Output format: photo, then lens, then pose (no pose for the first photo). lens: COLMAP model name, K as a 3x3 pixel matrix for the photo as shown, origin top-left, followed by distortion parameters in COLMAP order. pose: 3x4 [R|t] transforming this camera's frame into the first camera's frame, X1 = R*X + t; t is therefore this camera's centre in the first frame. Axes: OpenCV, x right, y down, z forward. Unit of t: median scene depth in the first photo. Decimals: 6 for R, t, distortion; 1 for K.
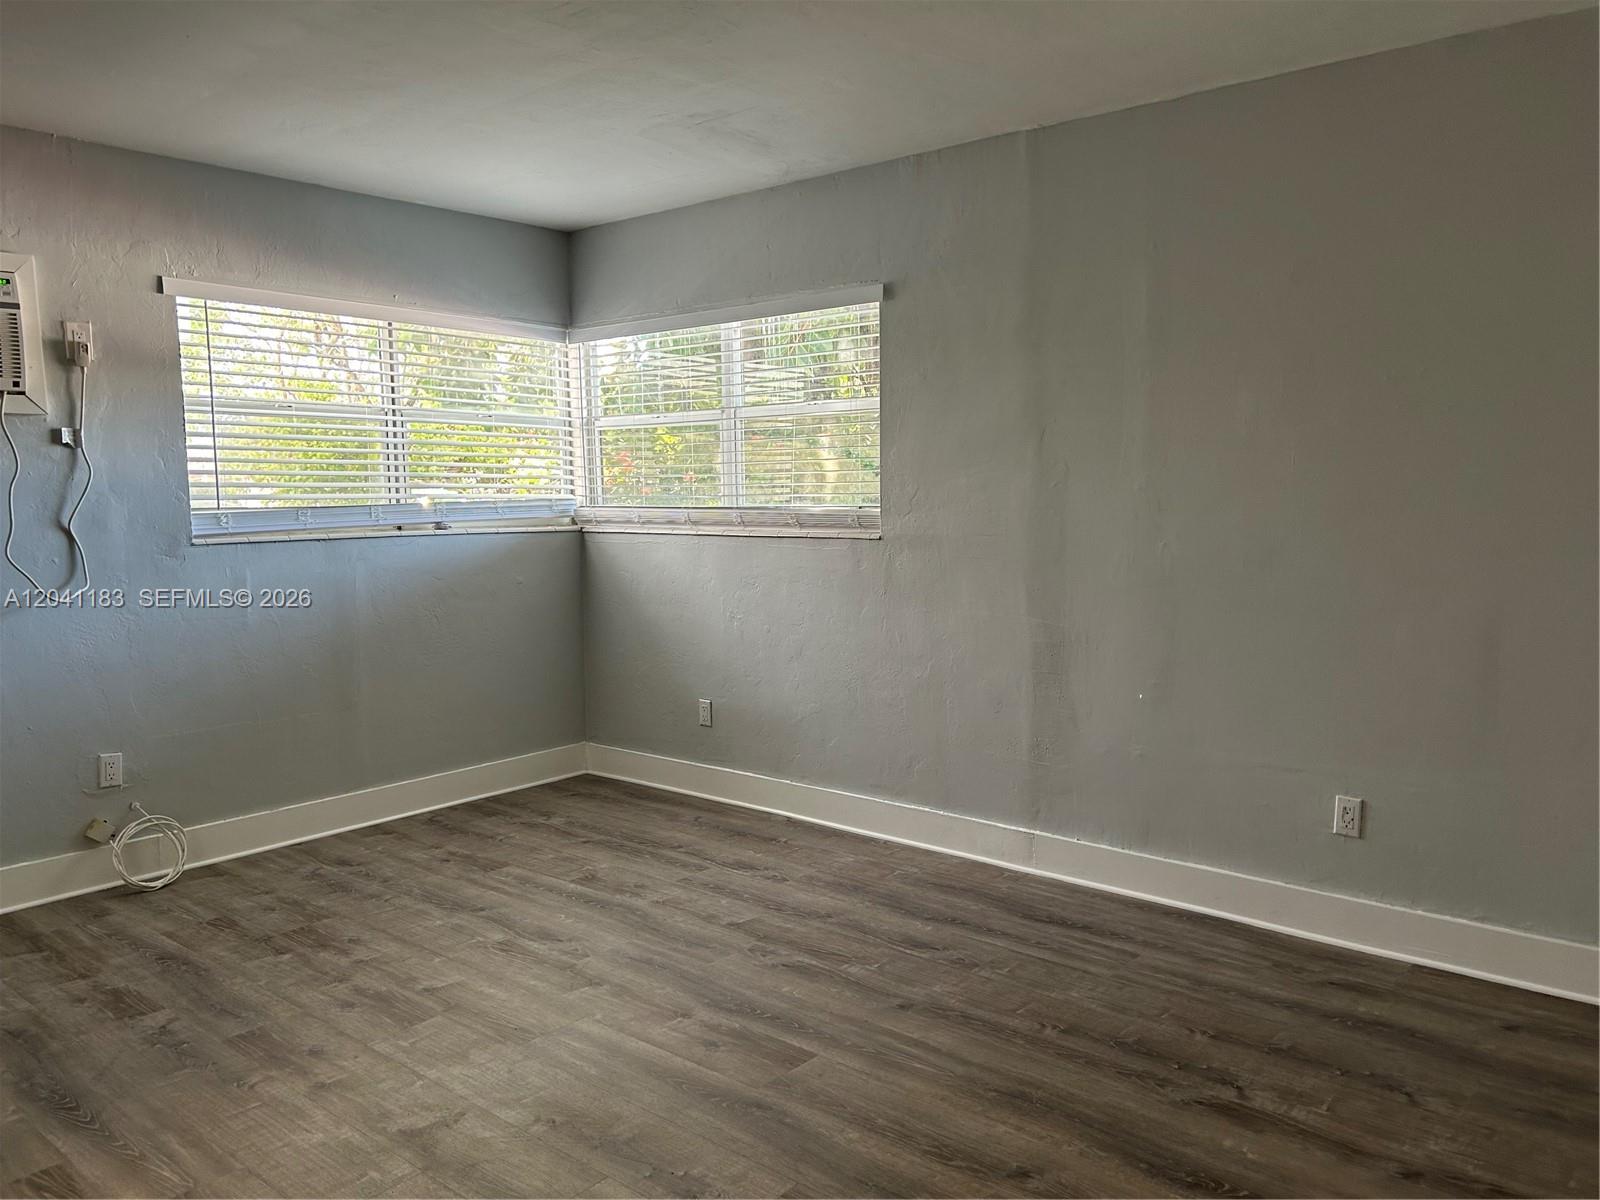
lens RADIAL K [[1202.2, 0, 799.8], [0, 1202.2, 596.3], [0, 0, 1]] dist [0.037387, -0.008329]
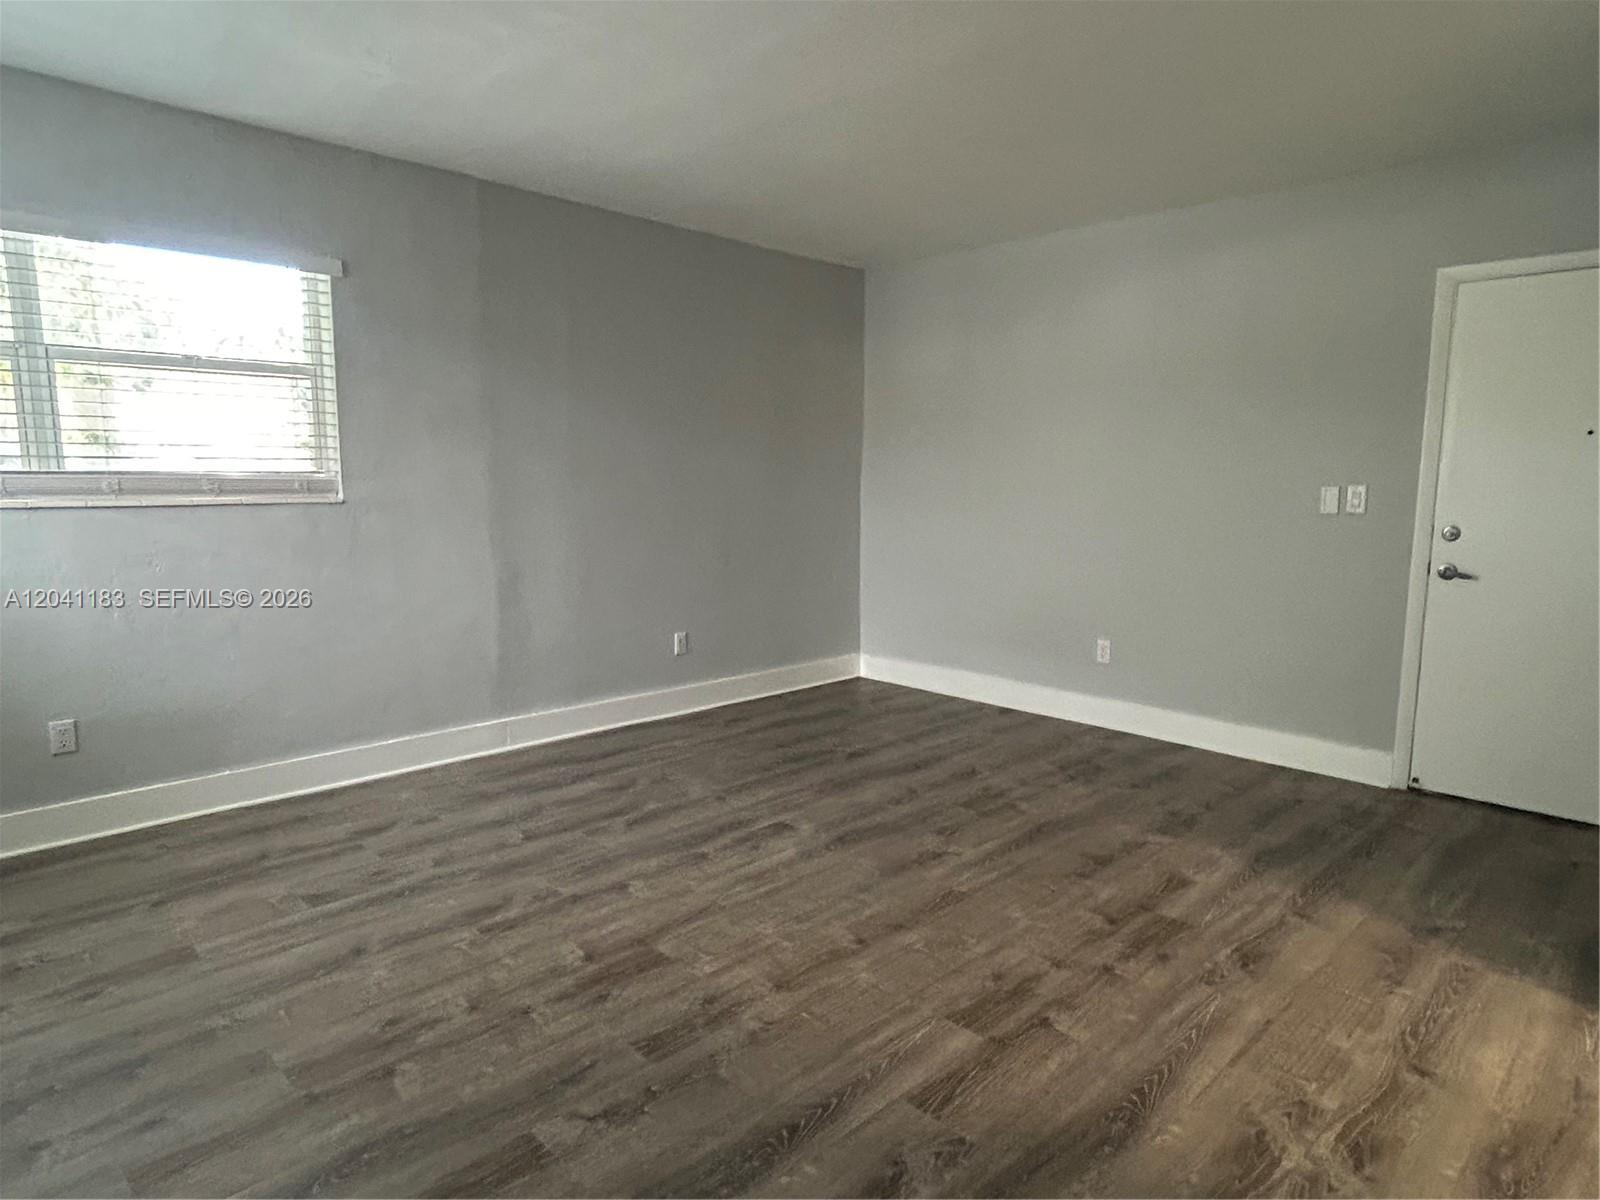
lens RADIAL K [[930.5, 0, 799.4], [0, 930.5, 602.0], [0, 0, 1]] dist [-0.002889, -0.001879]
pose [[0.094844, -0.123489, 0.987803, -0.861685], [0.084637, 0.989684, 0.115598, -0.026207], [-0.991888, 0.072641, 0.104317, 0.636181]]
